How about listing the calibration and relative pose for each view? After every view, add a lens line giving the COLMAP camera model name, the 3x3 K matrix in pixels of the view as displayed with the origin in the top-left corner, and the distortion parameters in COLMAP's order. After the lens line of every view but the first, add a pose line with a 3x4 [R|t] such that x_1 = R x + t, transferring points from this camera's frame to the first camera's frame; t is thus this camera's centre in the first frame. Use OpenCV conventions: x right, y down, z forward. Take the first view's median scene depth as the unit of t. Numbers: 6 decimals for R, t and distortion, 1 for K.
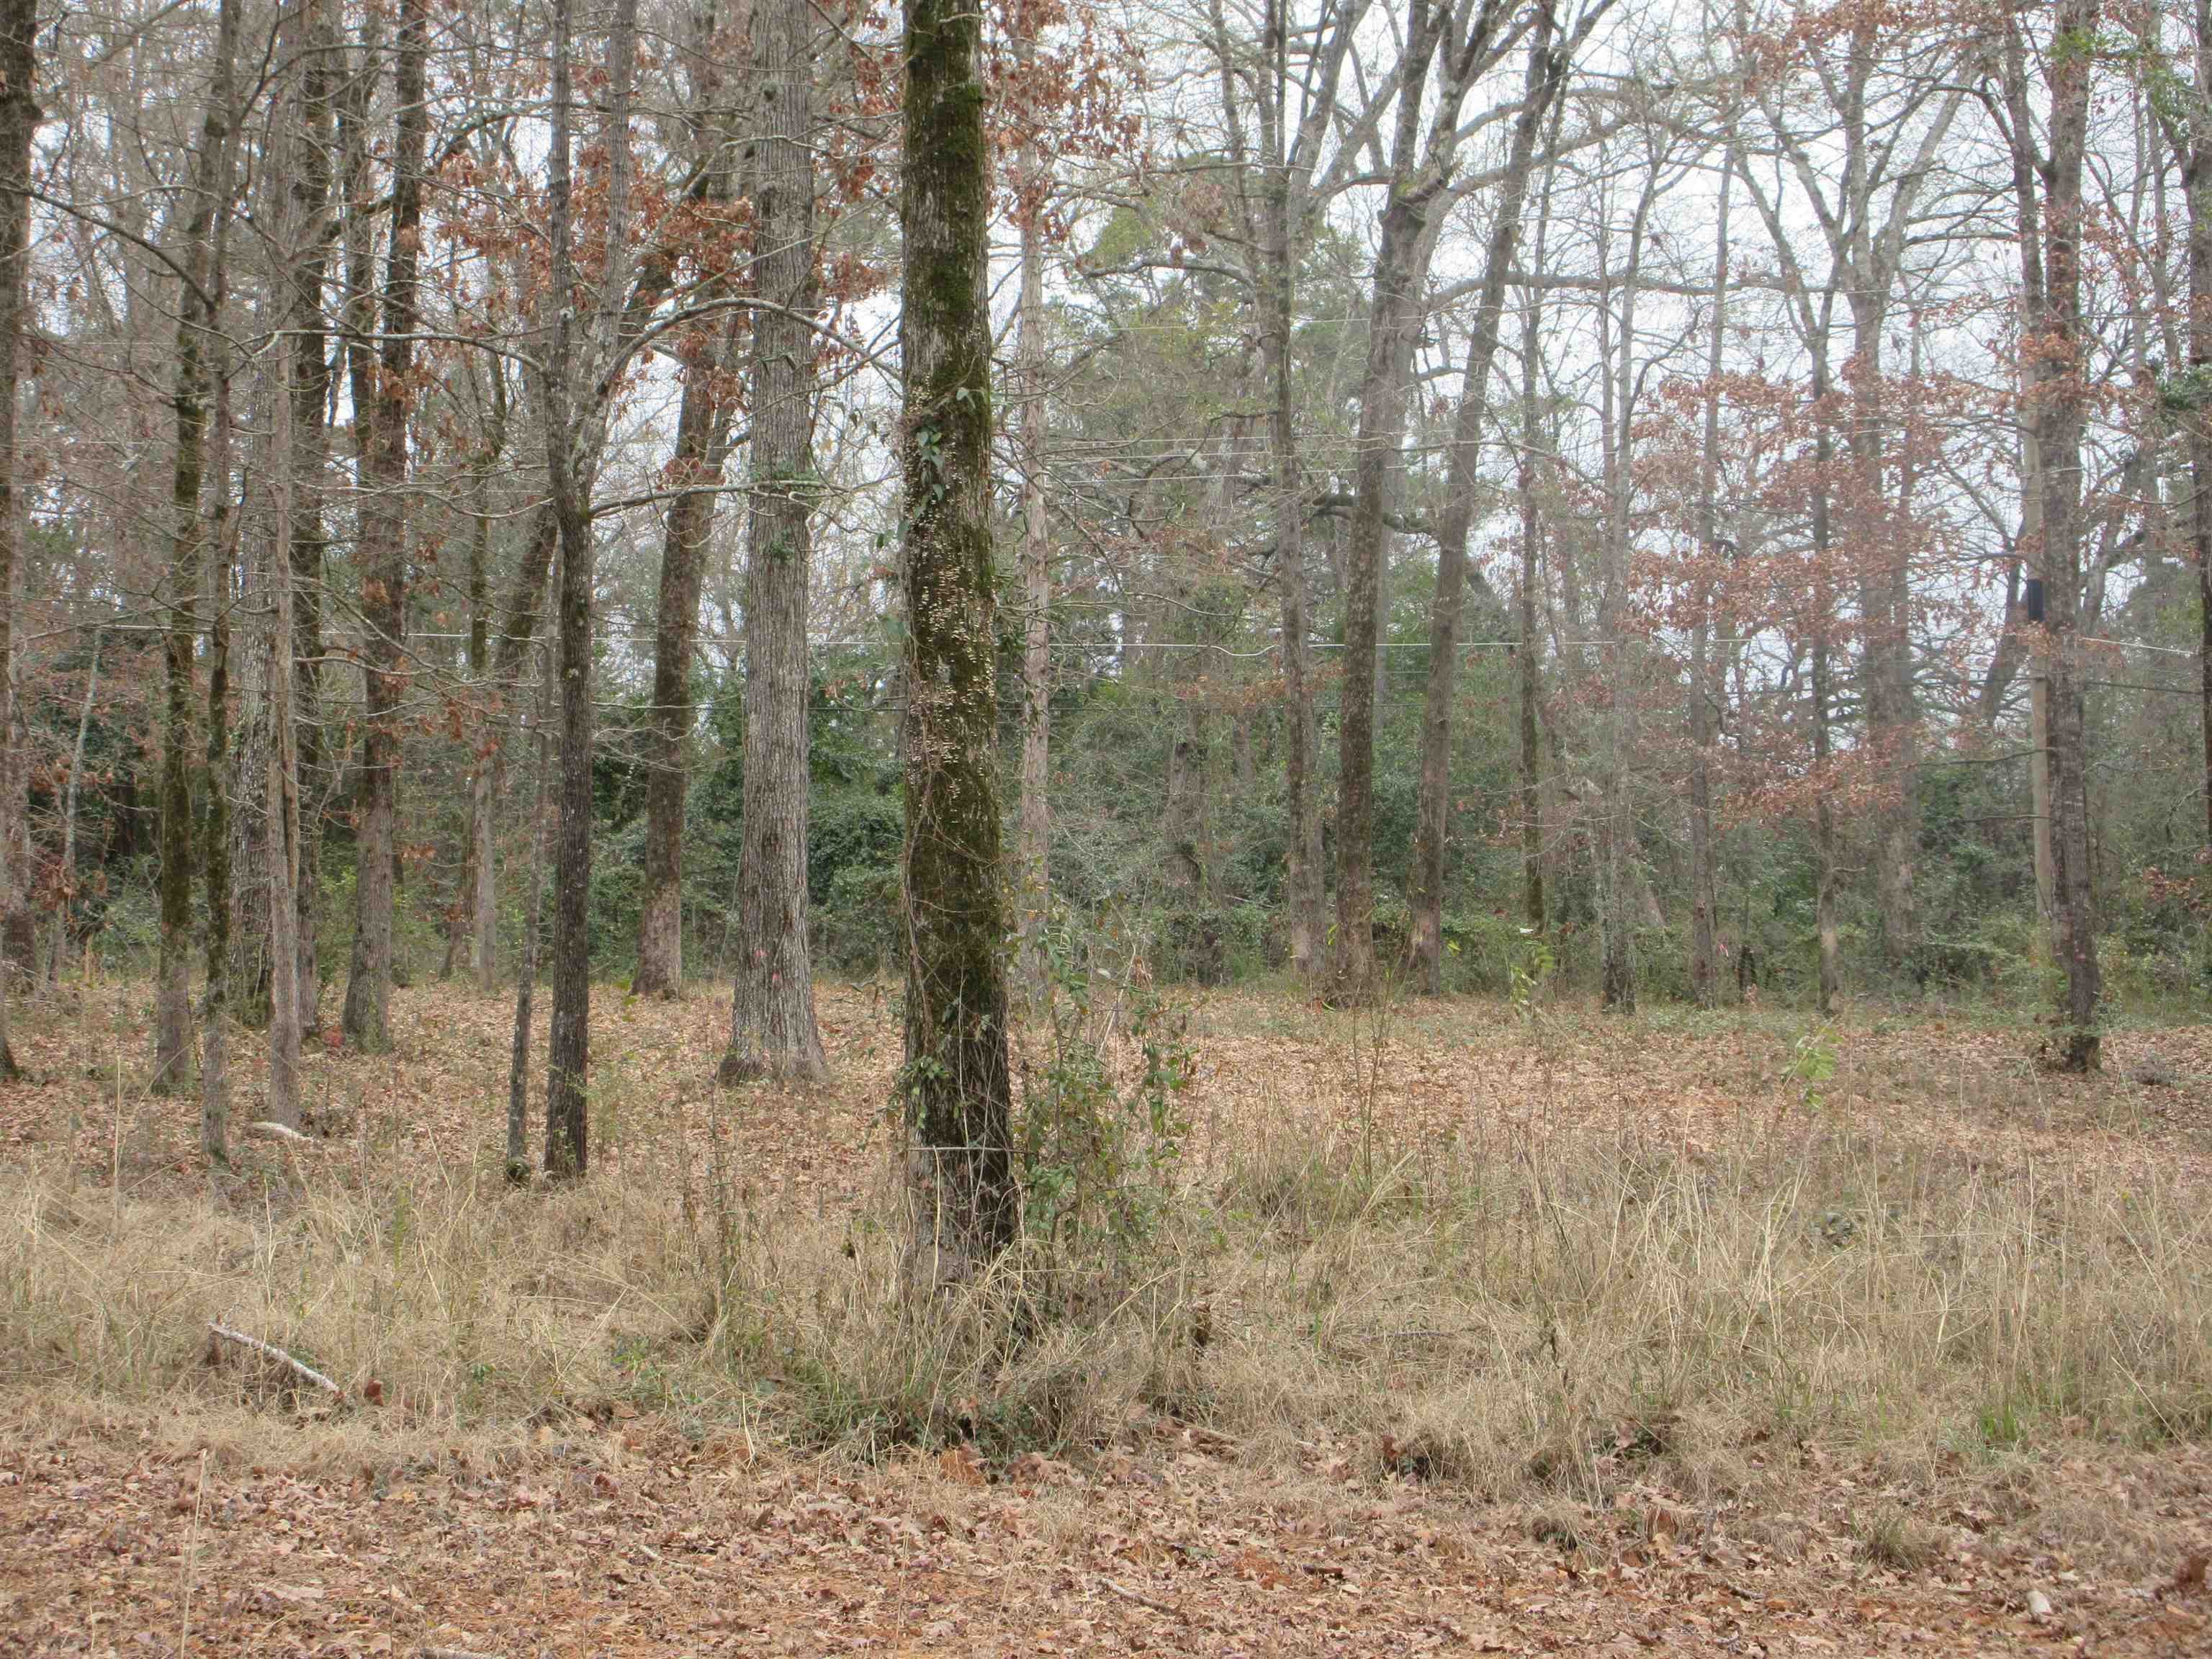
lens RADIAL K [[4672.0, 0, 1106.0], [0, 4672.0, 829.5], [0, 0, 1]] dist [0.317175, -2.458180]
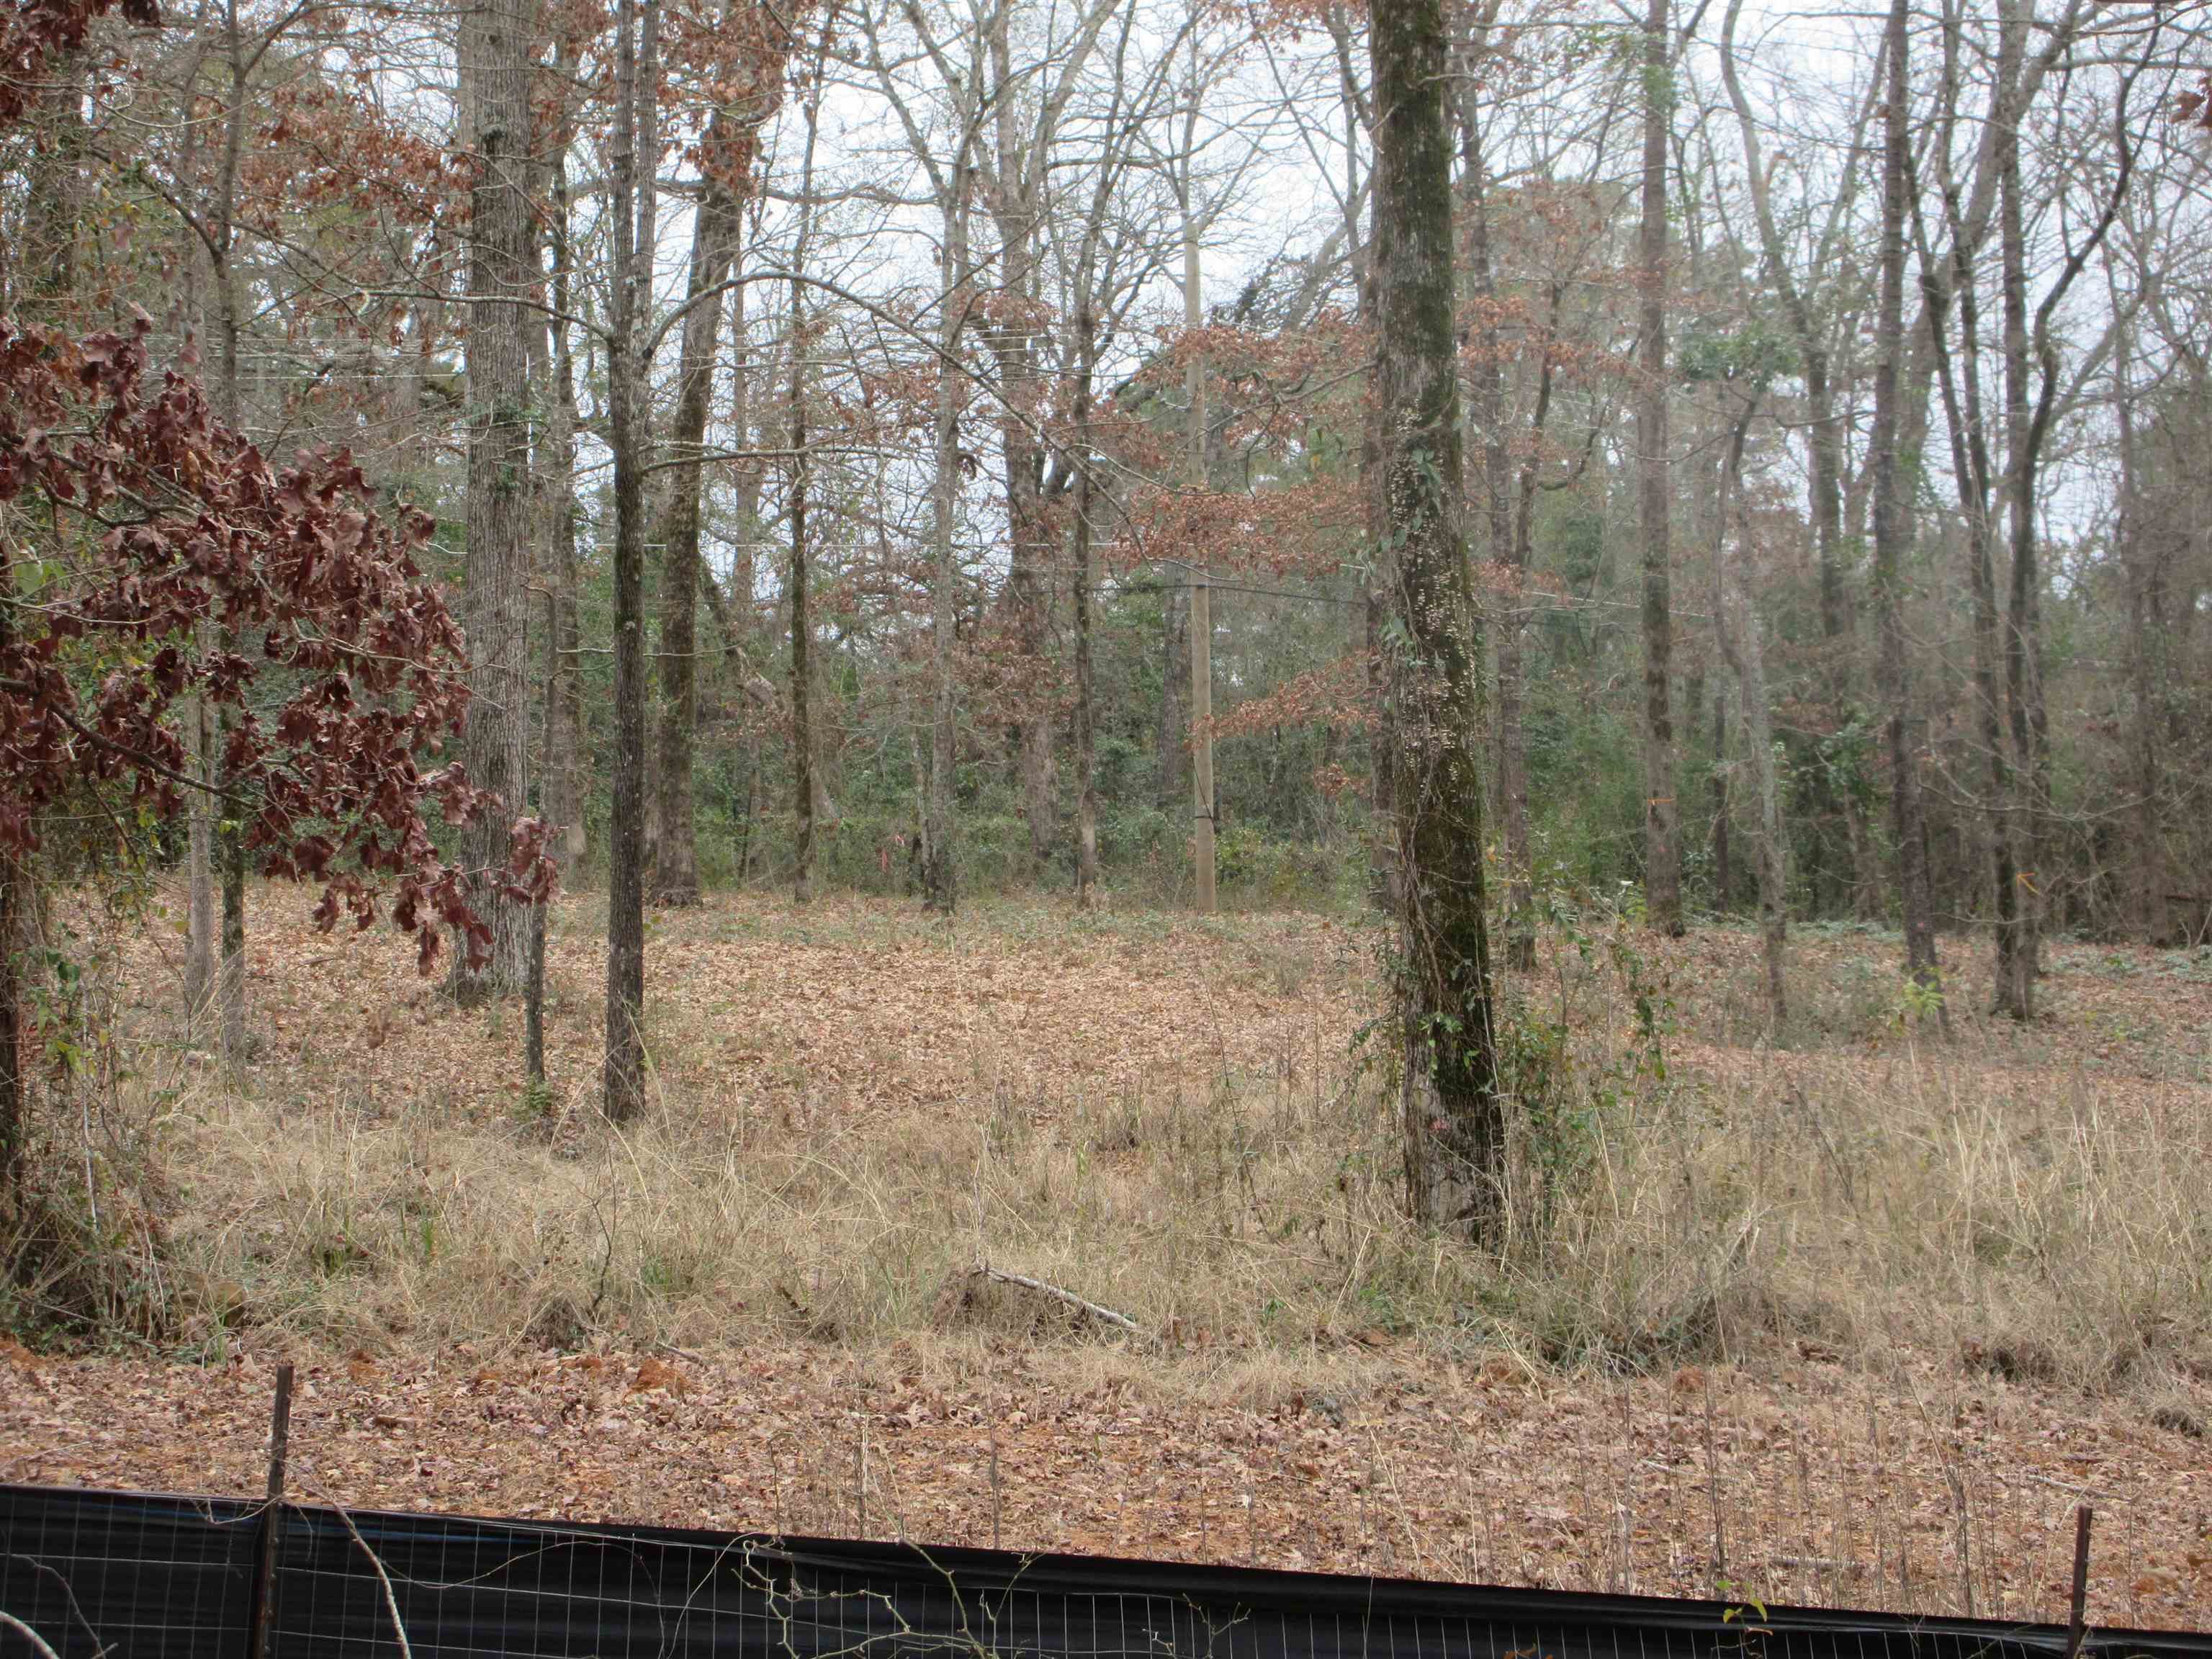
lens RADIAL K [[4672.0, 0, 1106.0], [0, 4672.0, 829.5], [0, 0, 1]] dist [0.317175, -2.458180]
pose [[0.954821, -0.001691, 0.297178, -0.441658], [-0.007572, 0.999521, 0.030016, -0.027642], [-0.297086, -0.030910, 0.954350, -0.043354]]
